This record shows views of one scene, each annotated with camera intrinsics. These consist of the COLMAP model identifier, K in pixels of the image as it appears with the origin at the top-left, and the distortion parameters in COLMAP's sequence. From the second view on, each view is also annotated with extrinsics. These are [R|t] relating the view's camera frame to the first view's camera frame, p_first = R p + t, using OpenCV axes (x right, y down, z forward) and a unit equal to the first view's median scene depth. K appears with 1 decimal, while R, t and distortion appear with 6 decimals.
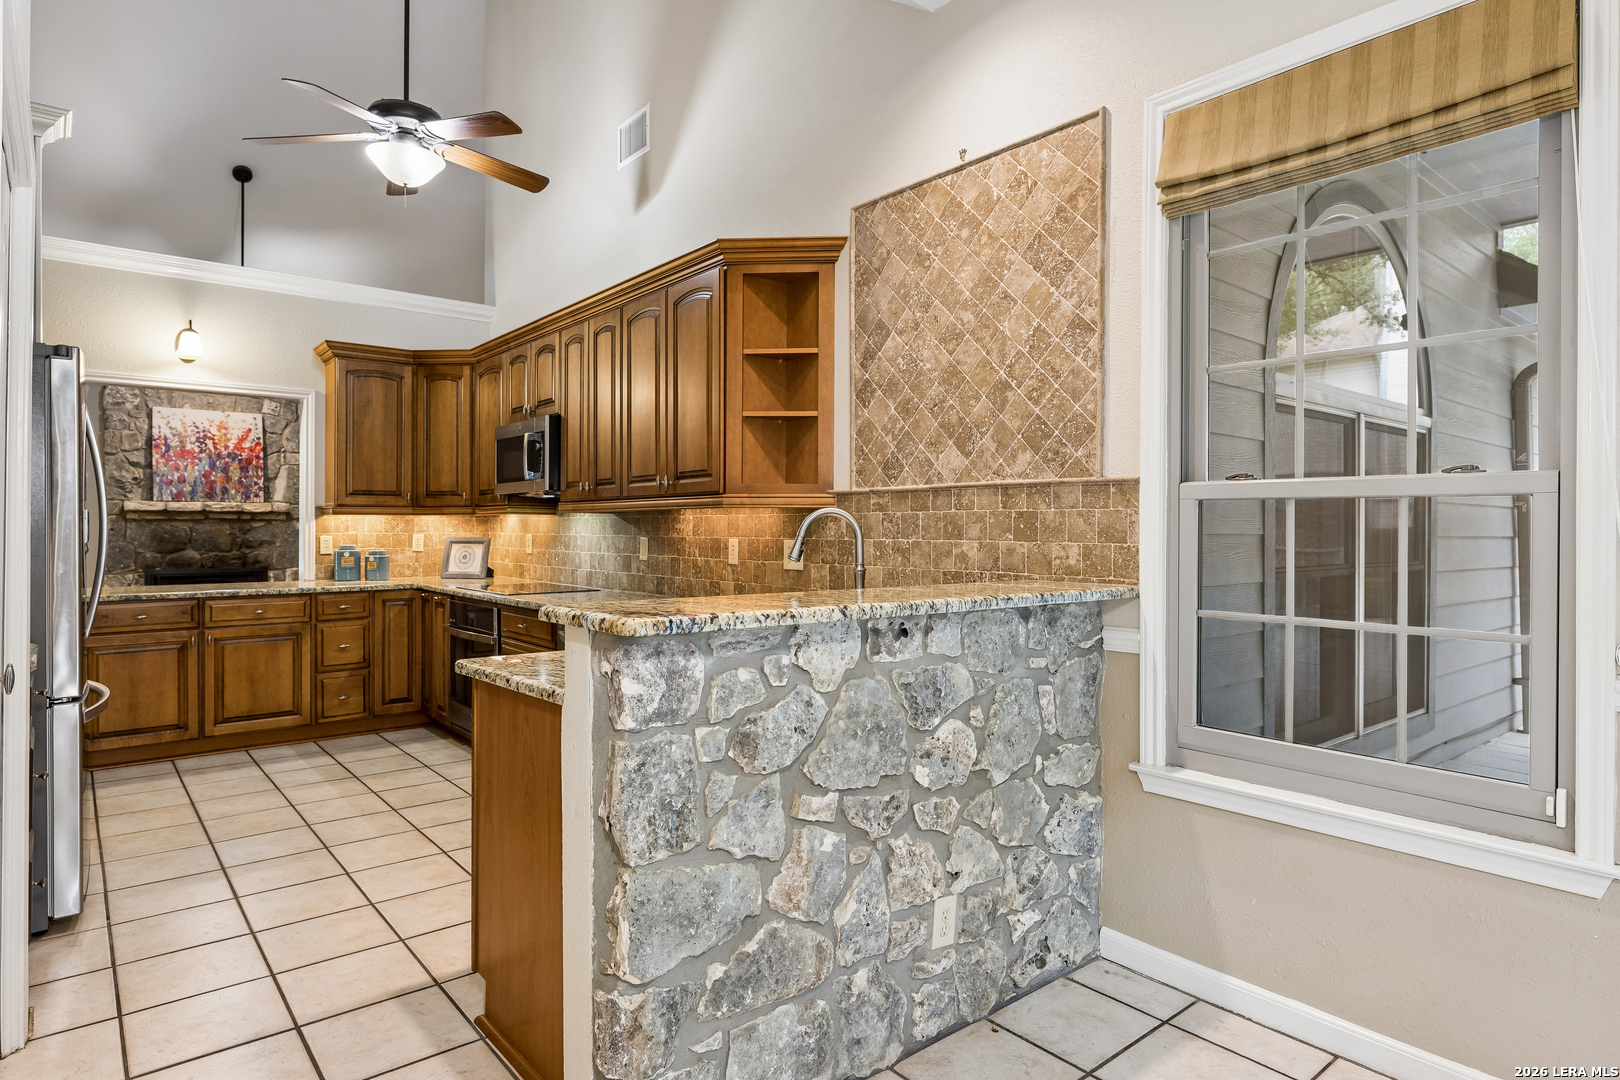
lens RADIAL K [[900.5, 0, 810.5], [0, 900.5, 526.6], [0, 0, 1]] dist [-0.006595, -0.000458]
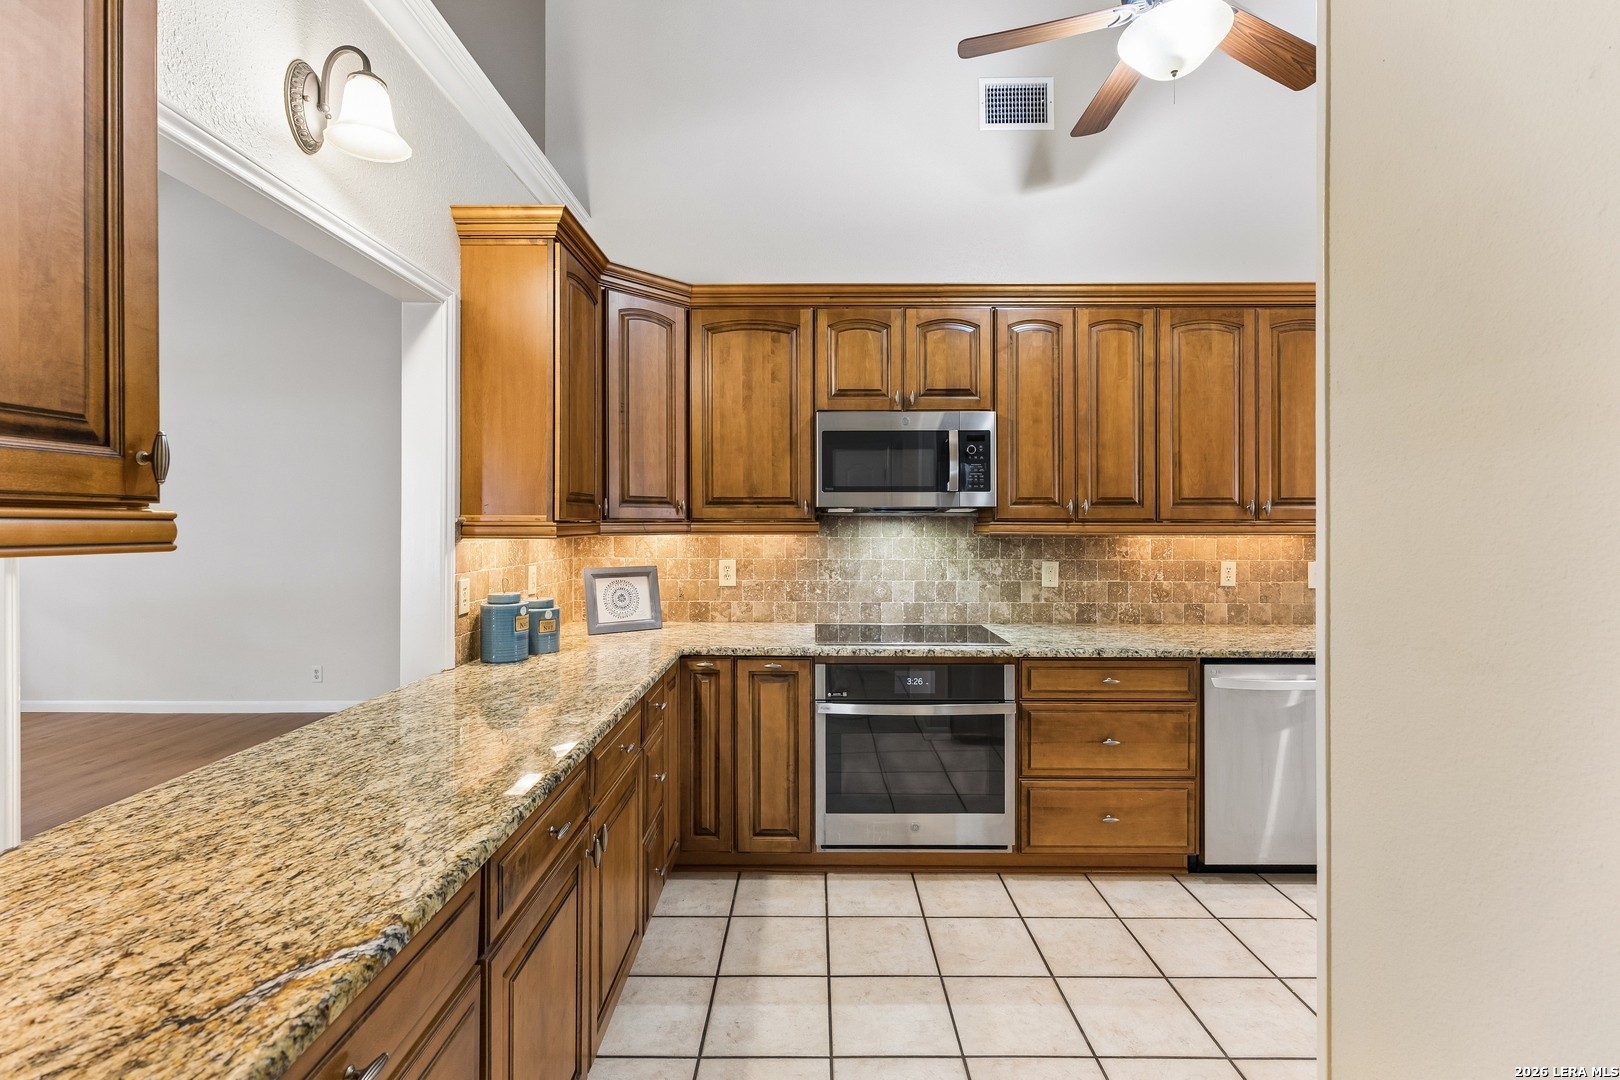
lens RADIAL K [[737.3, 0, 808.8], [0, 737.3, 520.7], [0, 0, 1]] dist [0.001174, -0.001056]
pose [[0.644854, 0.000386, 0.764306, -0.813573], [-0.001853, 0.999998, 0.001058, -0.025986], [-0.764304, -0.002099, 0.644853, 0.643112]]
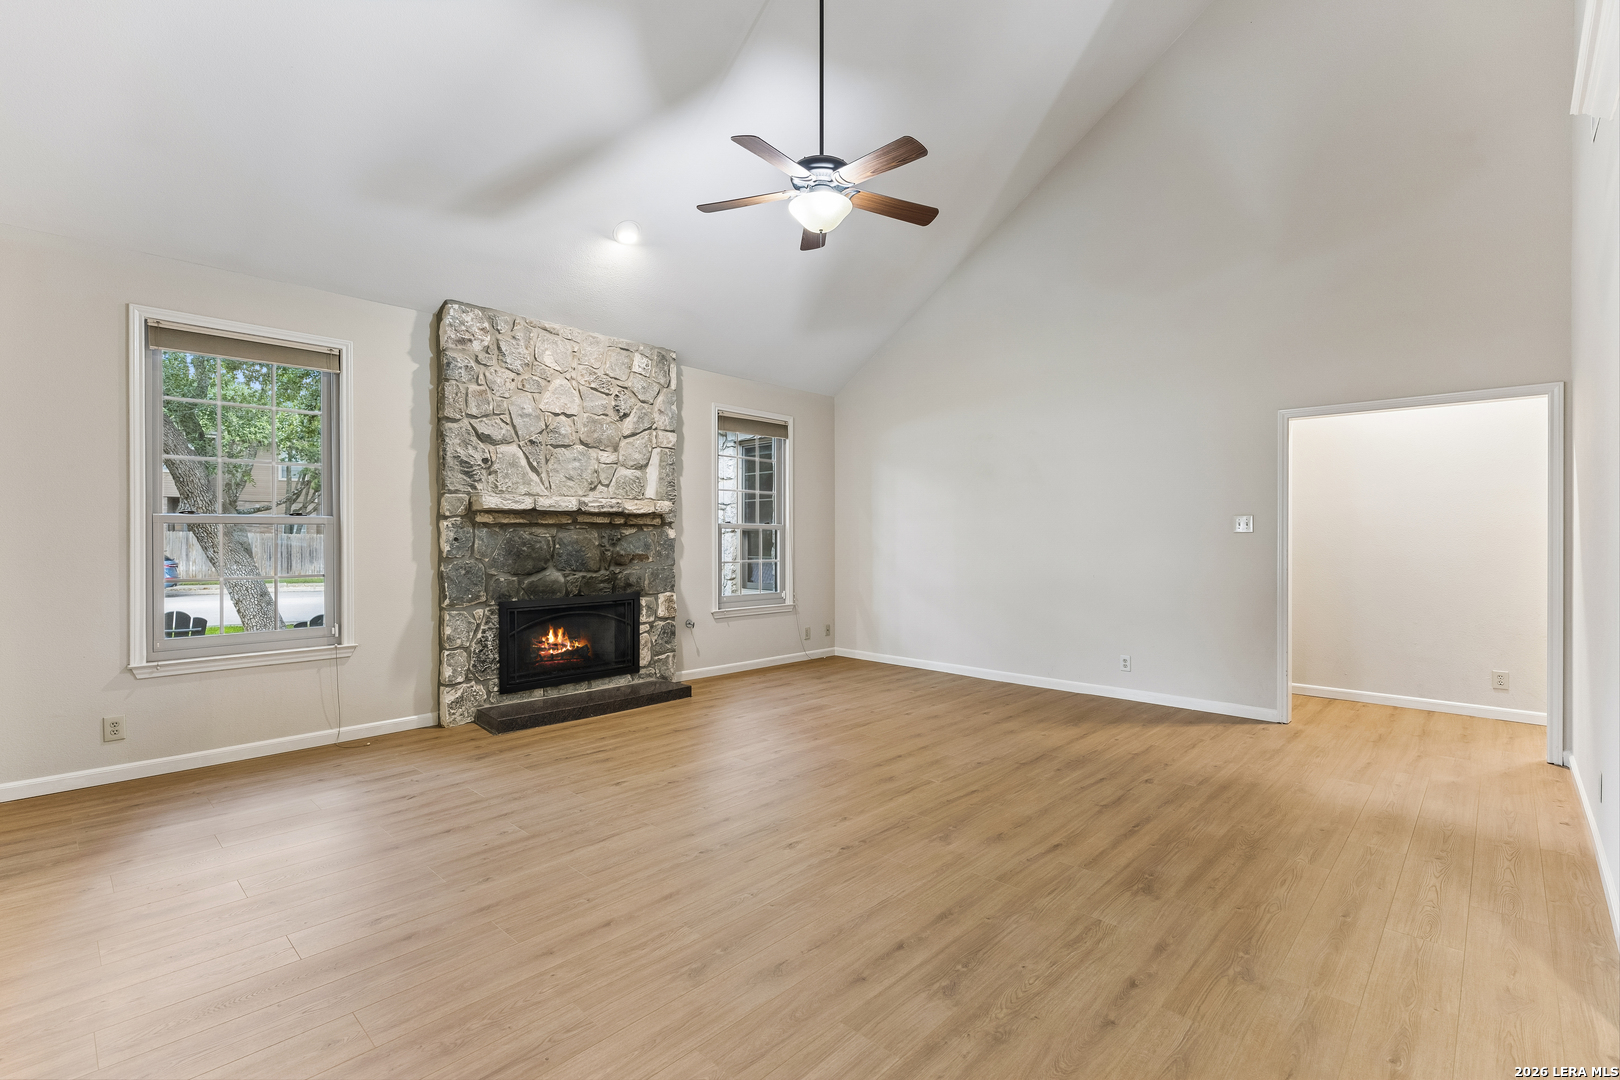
lens RADIAL K [[737.3, 0, 812.6], [0, 737.3, 537.3], [0, 0, 1]] dist [0.001174, -0.001056]
pose [[0.992055, -0.003043, 0.125768, -1.067123], [0.002637, 0.999991, 0.003396, 0.001179], [-0.125778, -0.003037, 0.992054, 0.810804]]
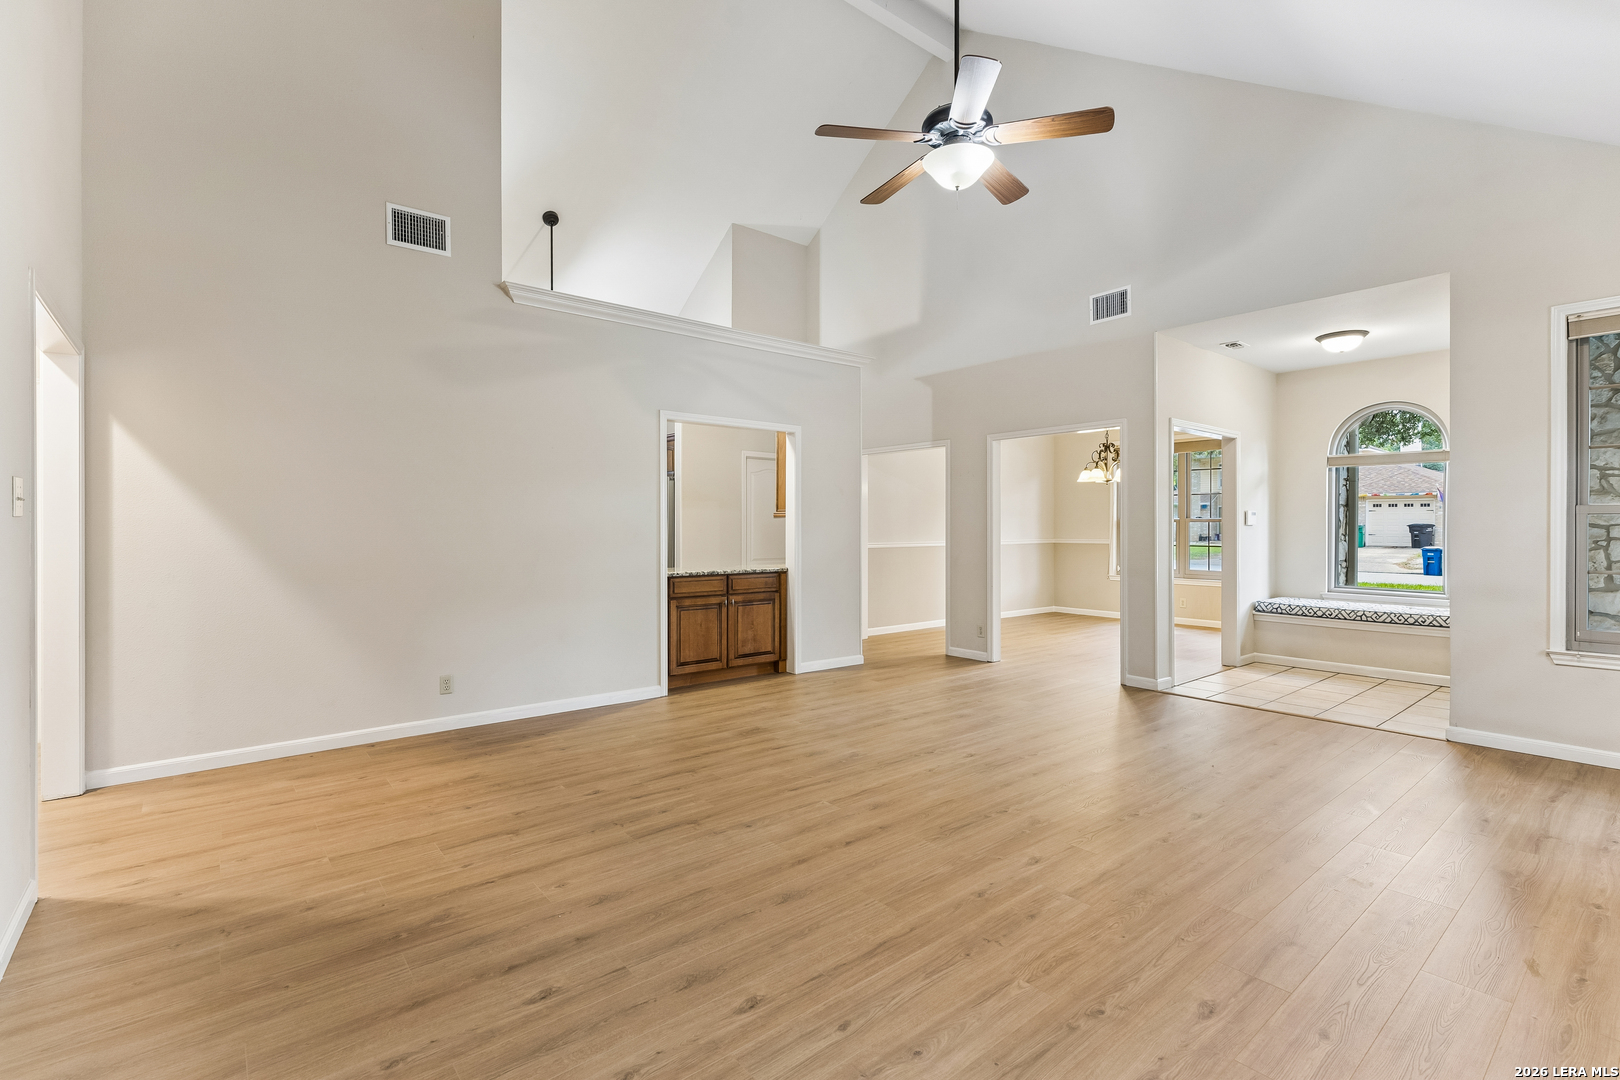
lens RADIAL K [[737.3, 0, 809.7], [0, 737.3, 526.2], [0, 0, 1]] dist [0.001174, -0.001056]
pose [[-0.999985, -0.004505, 0.003087, -0.841654], [-0.004512, 0.999987, -0.002310, 0.004700], [-0.003077, -0.002323, -0.999993, 2.169677]]
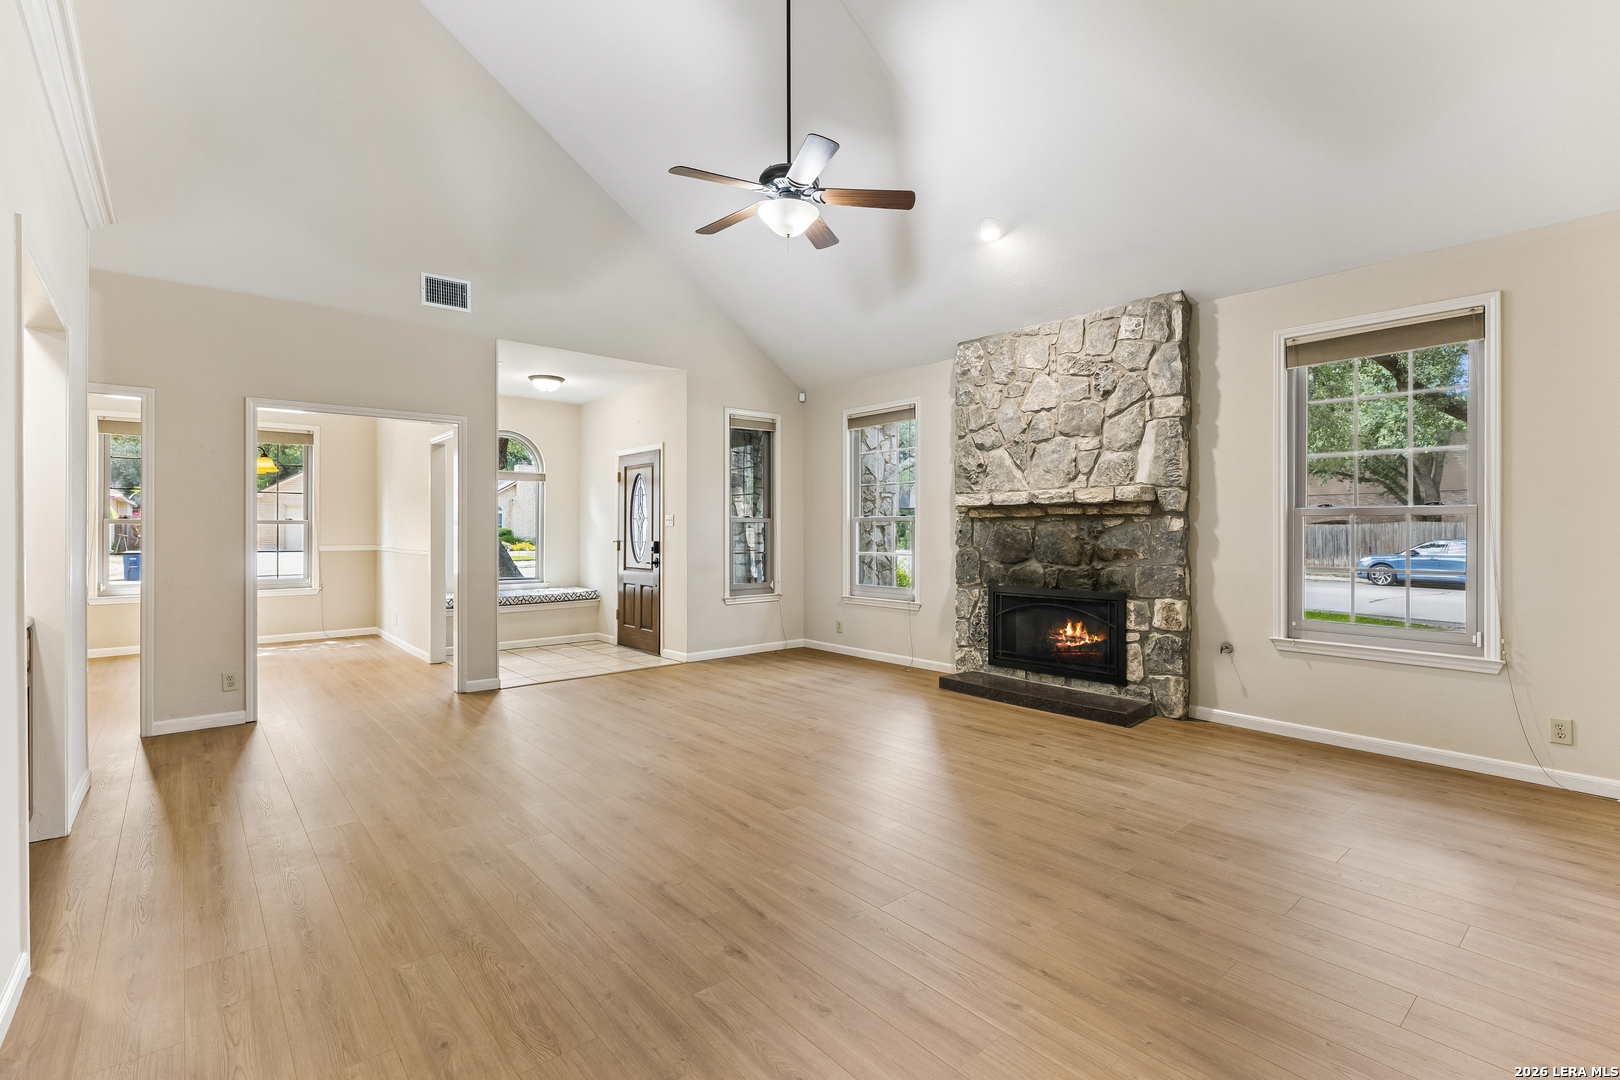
lens RADIAL K [[737.3, 0, 803.3], [0, 737.3, 530.5], [0, 0, 1]] dist [0.001174, -0.001056]
pose [[0.009818, -0.002883, -0.999948, -0.220652], [0.003563, 0.999990, -0.002848, 0.006757], [0.999945, -0.003535, 0.009828, 1.531150]]
